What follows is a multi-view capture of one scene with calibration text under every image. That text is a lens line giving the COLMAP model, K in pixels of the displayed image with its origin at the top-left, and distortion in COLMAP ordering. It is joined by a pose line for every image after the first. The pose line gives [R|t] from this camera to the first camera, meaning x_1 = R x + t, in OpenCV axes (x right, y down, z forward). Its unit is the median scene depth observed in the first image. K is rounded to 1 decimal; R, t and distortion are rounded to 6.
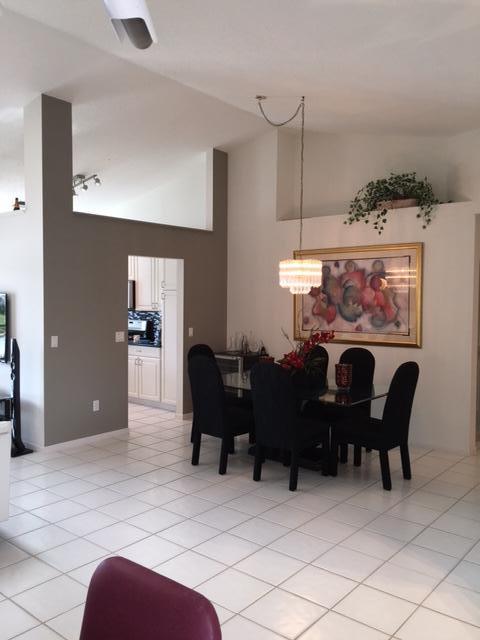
lens RADIAL K [[550.2, 0, 239.4], [0, 550.2, 318.6], [0, 0, 1]] dist [0.060786, -0.054410]
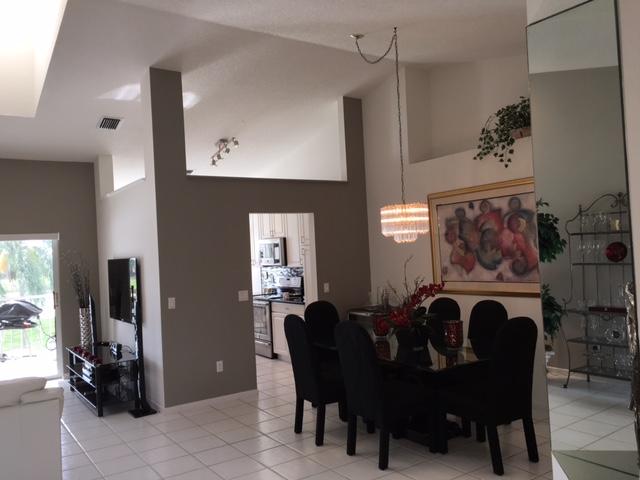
lens RADIAL K [[550.2, 0, 316.2], [0, 550.2, 241.4], [0, 0, 1]] dist [0.060786, -0.054410]
pose [[0.957724, -0.059932, -0.281376, 0.194951], [0.044698, 0.997182, -0.060256, 0.001298], [0.284194, 0.045132, 0.957704, 0.087150]]
